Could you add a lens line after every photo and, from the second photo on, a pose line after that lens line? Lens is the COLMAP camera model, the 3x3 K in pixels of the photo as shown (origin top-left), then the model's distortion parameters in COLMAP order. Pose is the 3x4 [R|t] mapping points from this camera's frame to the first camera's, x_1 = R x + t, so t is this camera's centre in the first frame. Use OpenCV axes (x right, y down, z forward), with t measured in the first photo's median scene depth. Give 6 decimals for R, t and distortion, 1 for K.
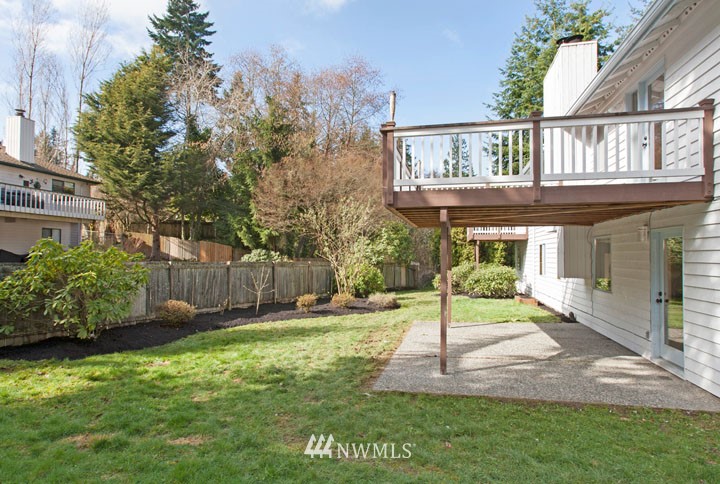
lens RADIAL K [[423.4, 0, 359.5], [0, 423.4, 242.1], [0, 0, 1]] dist [-0.000958, 0.000593]
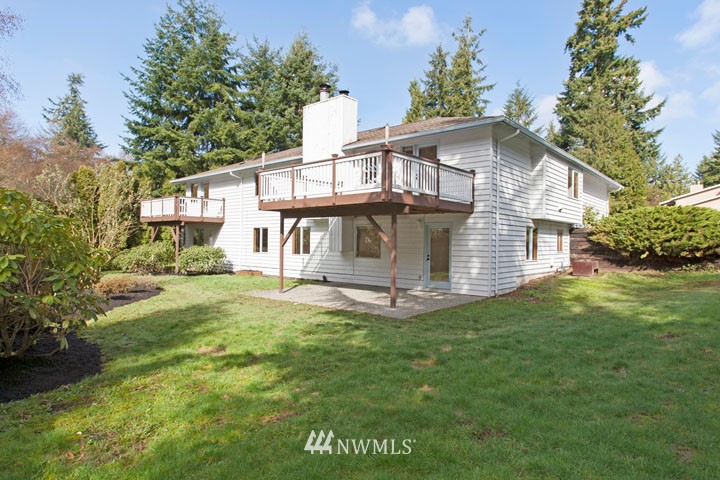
lens RADIAL K [[423.4, 0, 358.8], [0, 423.4, 242.3], [0, 0, 1]] dist [-0.000958, 0.000593]
pose [[0.472079, 0.002375, 0.881553, -1.456786], [-0.036625, 0.999186, 0.016921, 0.045157], [-0.880795, -0.040275, 0.471781, 0.414799]]
